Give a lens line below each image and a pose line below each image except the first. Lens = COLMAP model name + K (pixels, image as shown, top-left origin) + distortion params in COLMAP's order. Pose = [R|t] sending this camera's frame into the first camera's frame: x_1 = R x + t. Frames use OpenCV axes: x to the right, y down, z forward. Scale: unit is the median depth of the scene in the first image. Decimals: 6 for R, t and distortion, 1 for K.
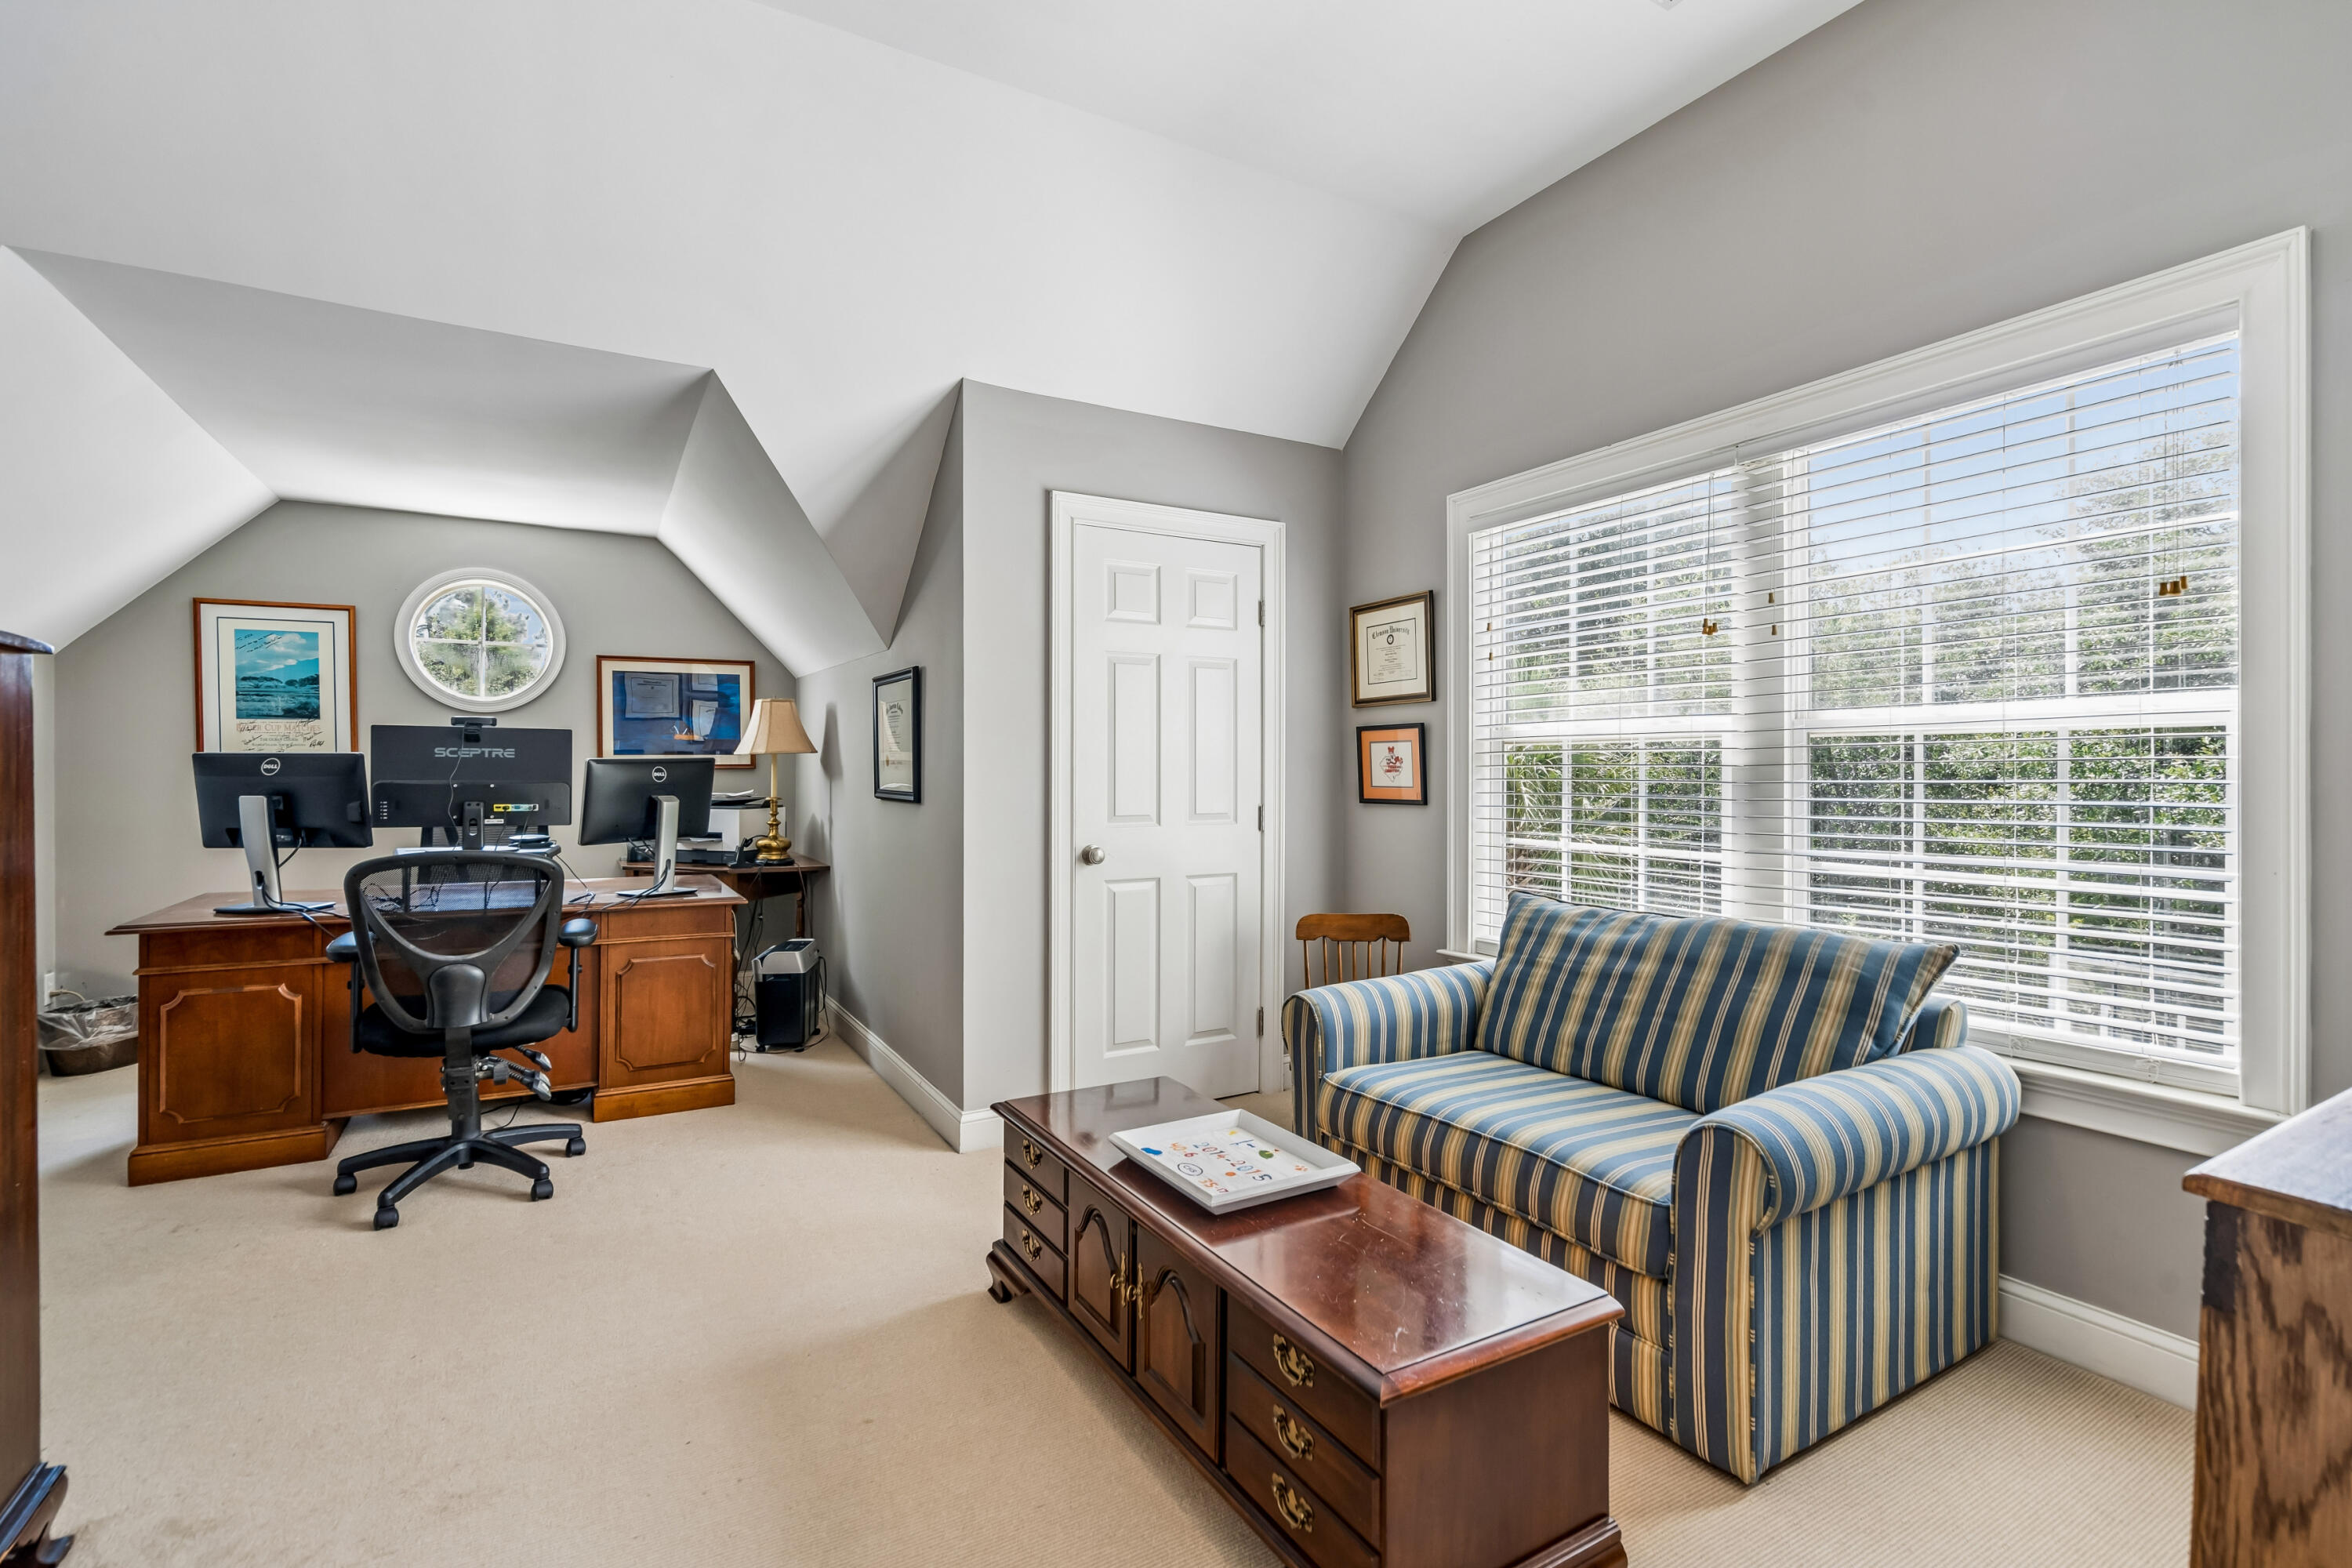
lens RADIAL K [[1058.8, 0, 1167.7], [0, 1058.8, 778.5], [0, 0, 1]] dist [-0.003250, -0.000163]
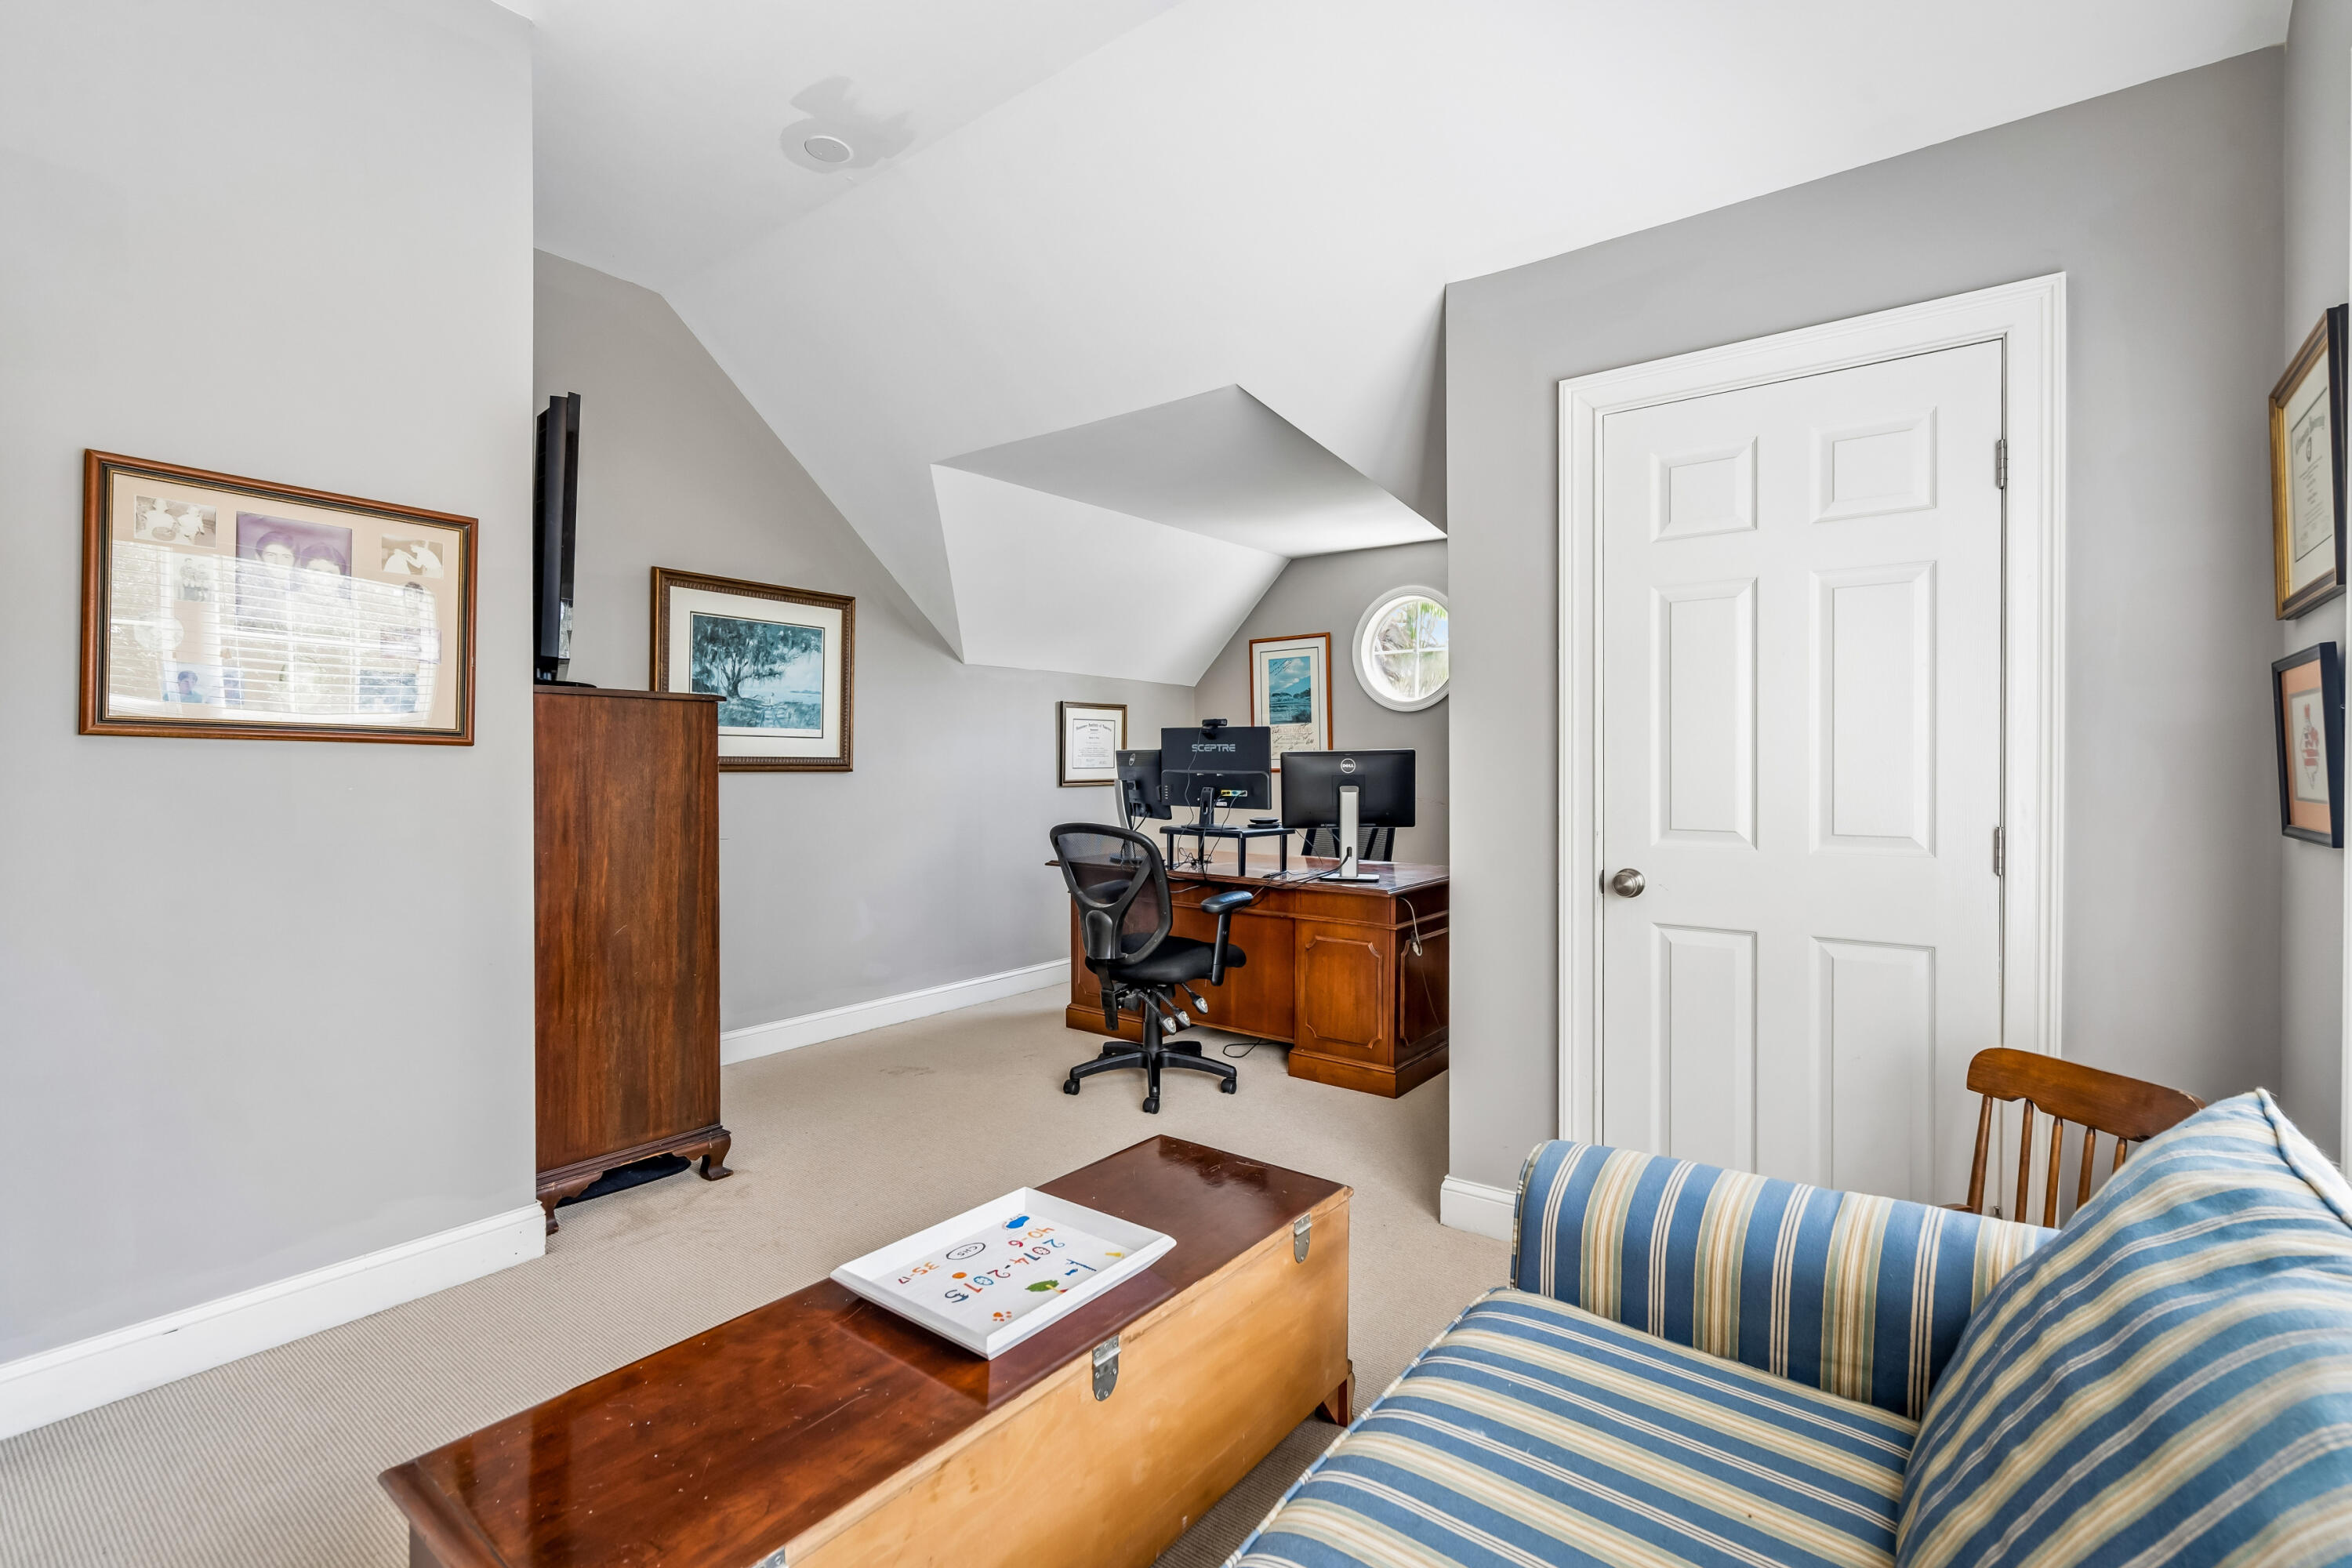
lens RADIAL K [[1058.8, 0, 1167.7], [0, 1058.8, 778.5], [0, 0, 1]] dist [-0.003250, -0.000163]
pose [[0.392896, 0.013842, -0.919479, 0.424177], [-0.006122, 0.999904, 0.012437, -0.003183], [0.919562, 0.000743, 0.392943, 0.422164]]
